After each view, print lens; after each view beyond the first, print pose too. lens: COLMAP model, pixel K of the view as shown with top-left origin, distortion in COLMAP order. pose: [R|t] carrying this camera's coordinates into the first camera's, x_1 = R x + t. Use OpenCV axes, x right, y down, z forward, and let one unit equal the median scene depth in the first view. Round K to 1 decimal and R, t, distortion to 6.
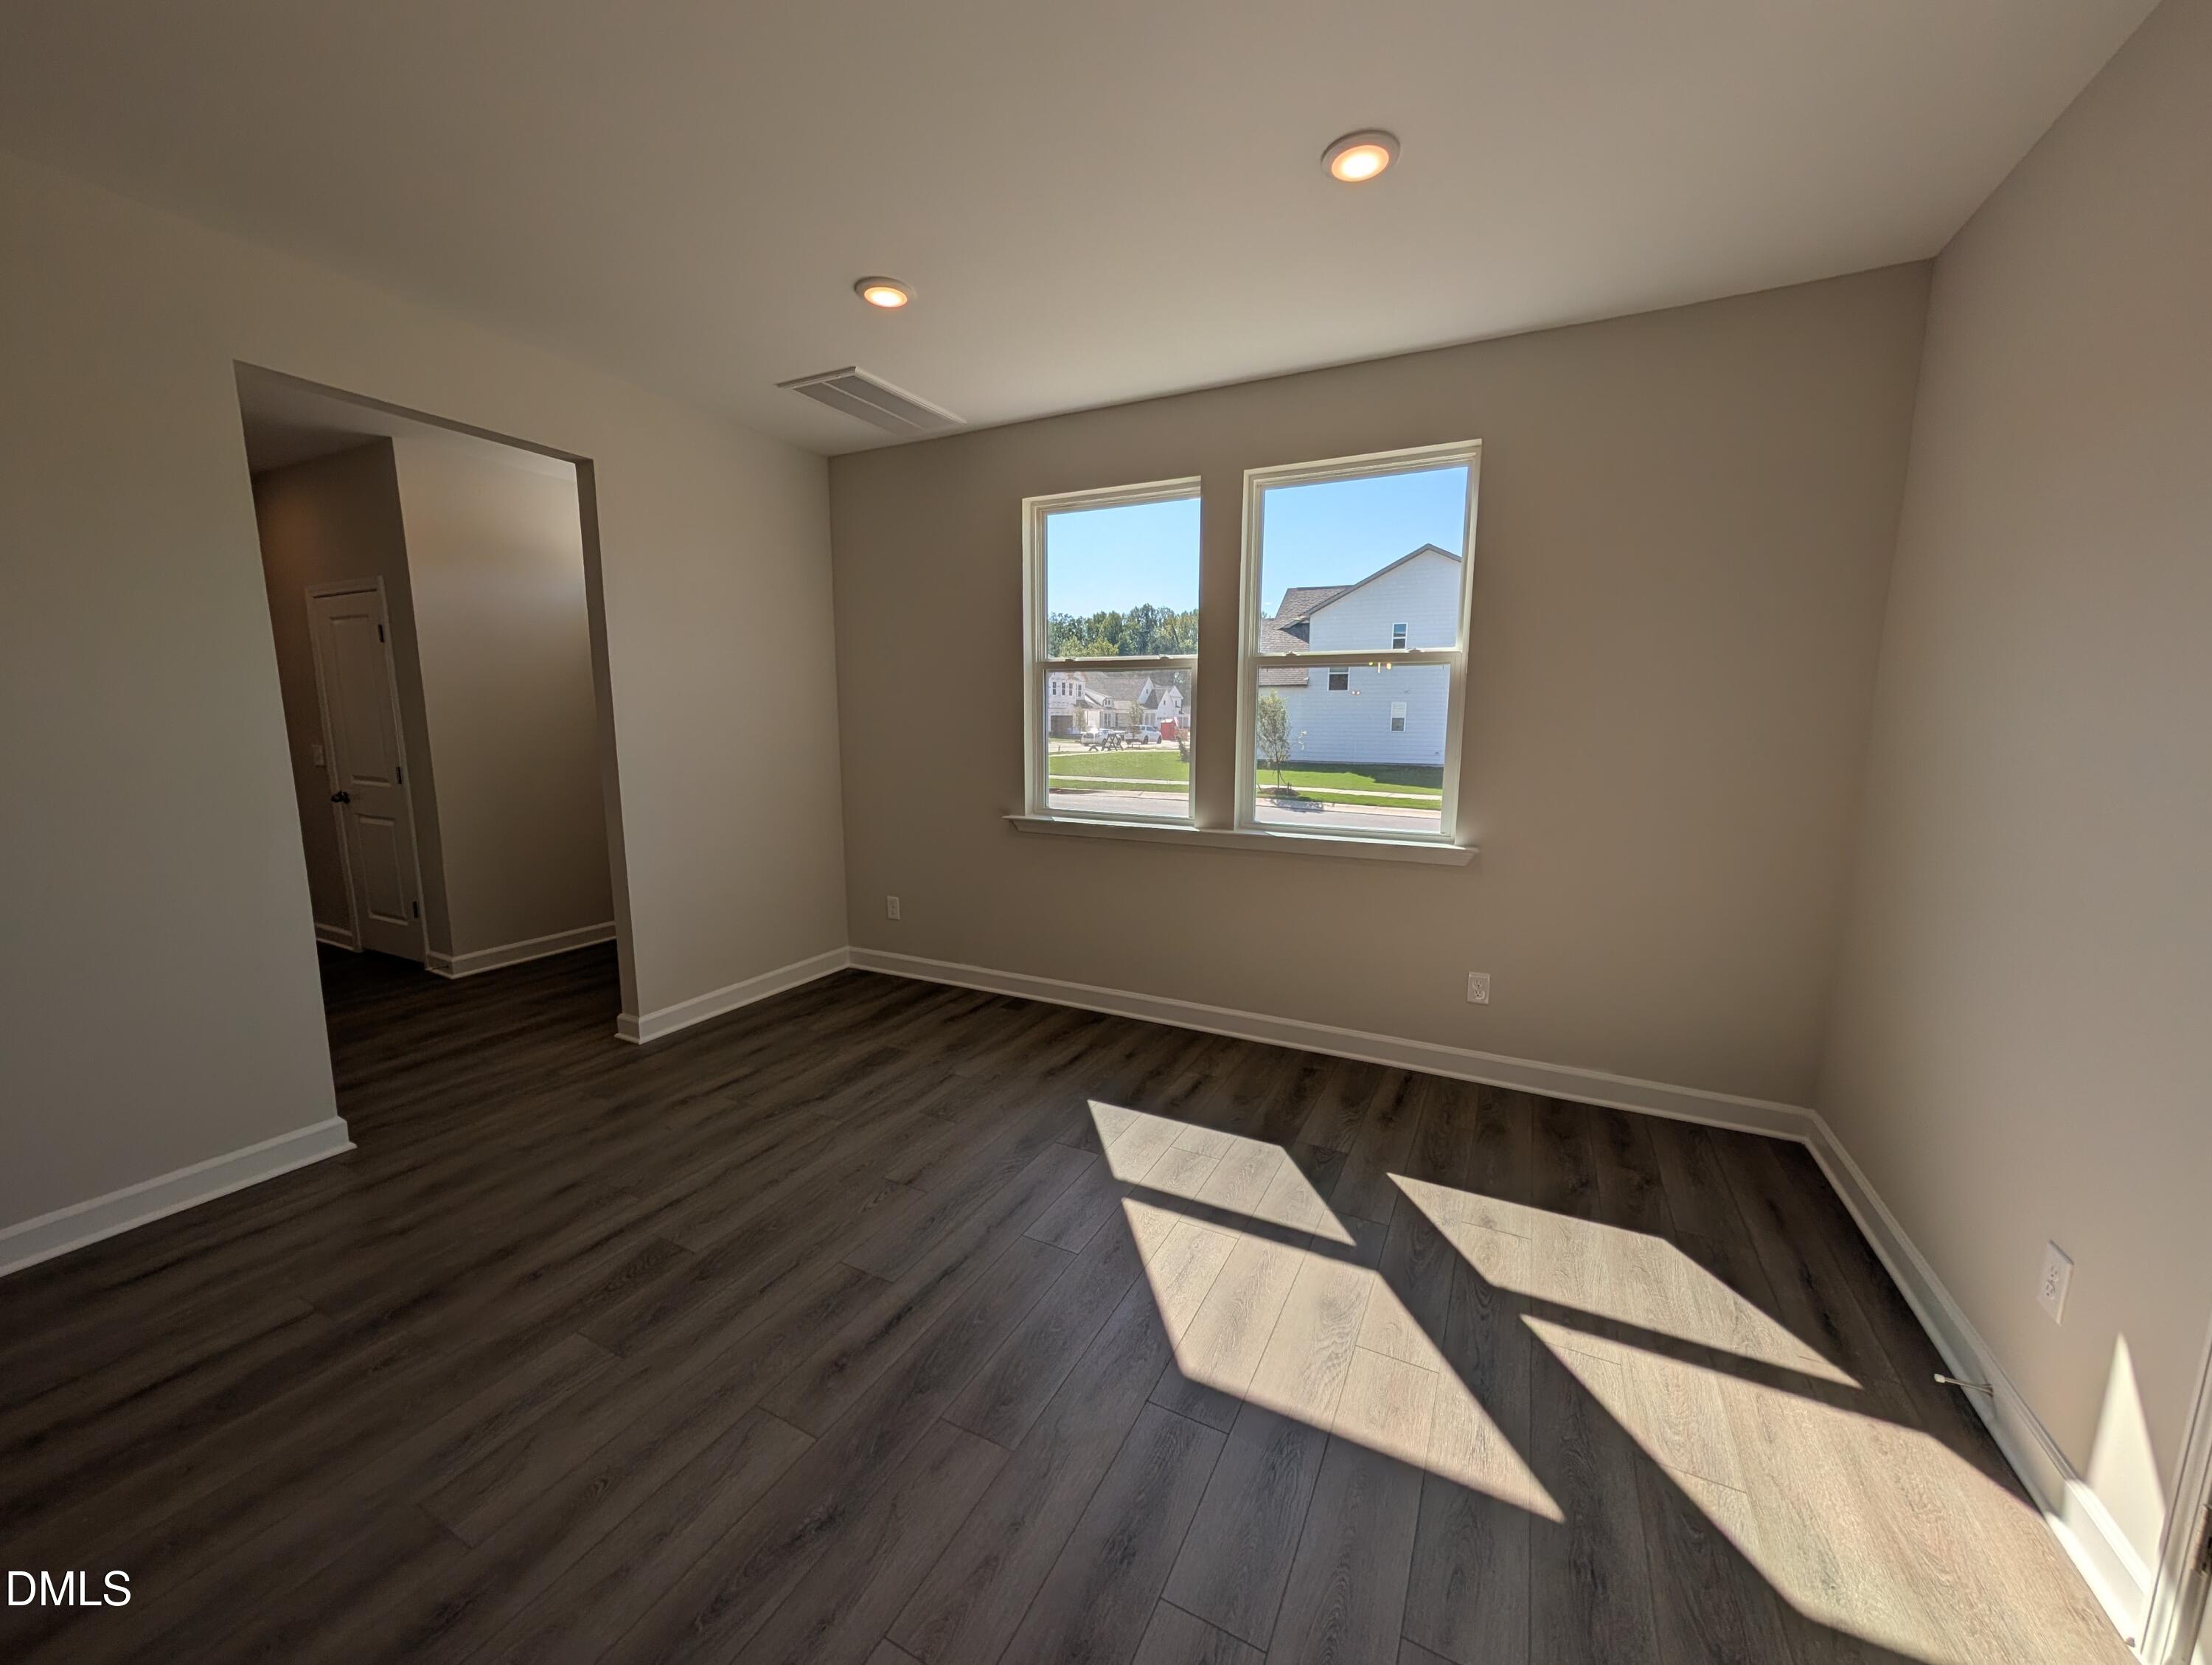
lens RADIAL K [[837.5, 0, 1106.5], [0, 837.5, 836.8], [0, 0, 1]] dist [0.000722, 0.000349]
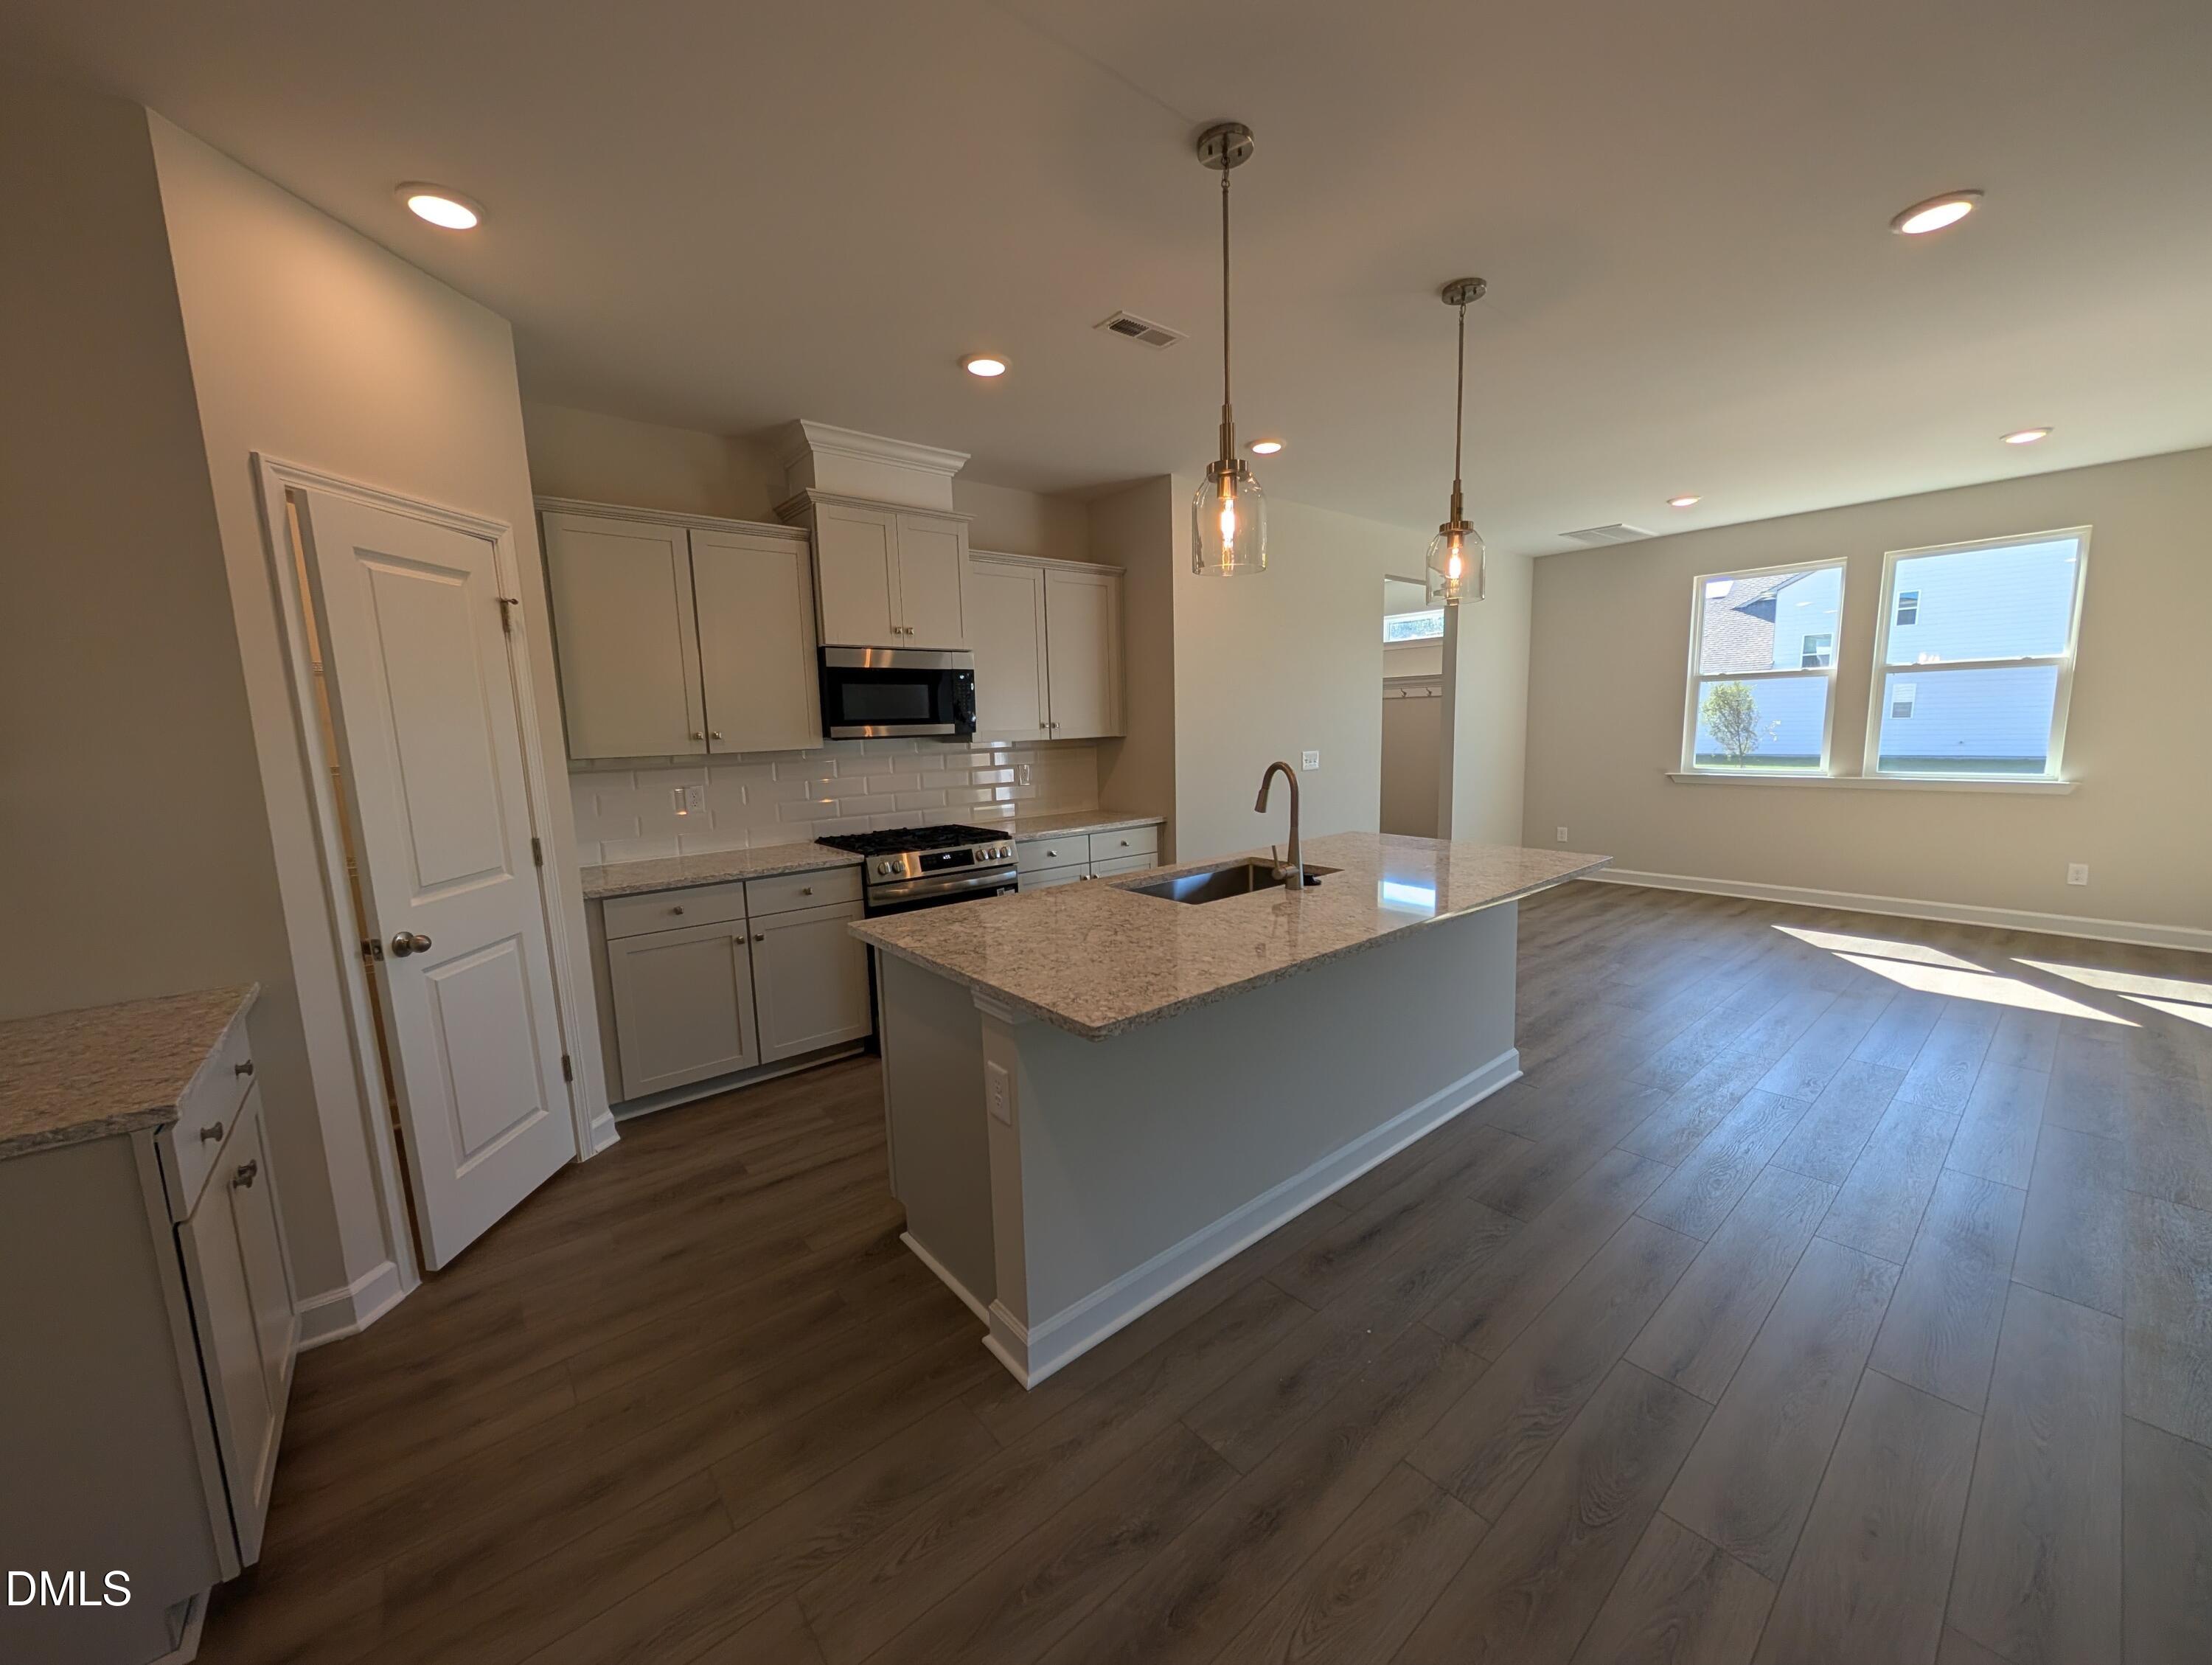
lens RADIAL K [[837.5, 0, 1107.0], [0, 837.5, 840.1], [0, 0, 1]] dist [0.000722, 0.000349]
pose [[0.917780, 0.023728, -0.396380, -0.538603], [-0.024088, 0.999702, 0.004069, 0.142367], [0.396359, 0.005814, 0.918077, -1.036888]]
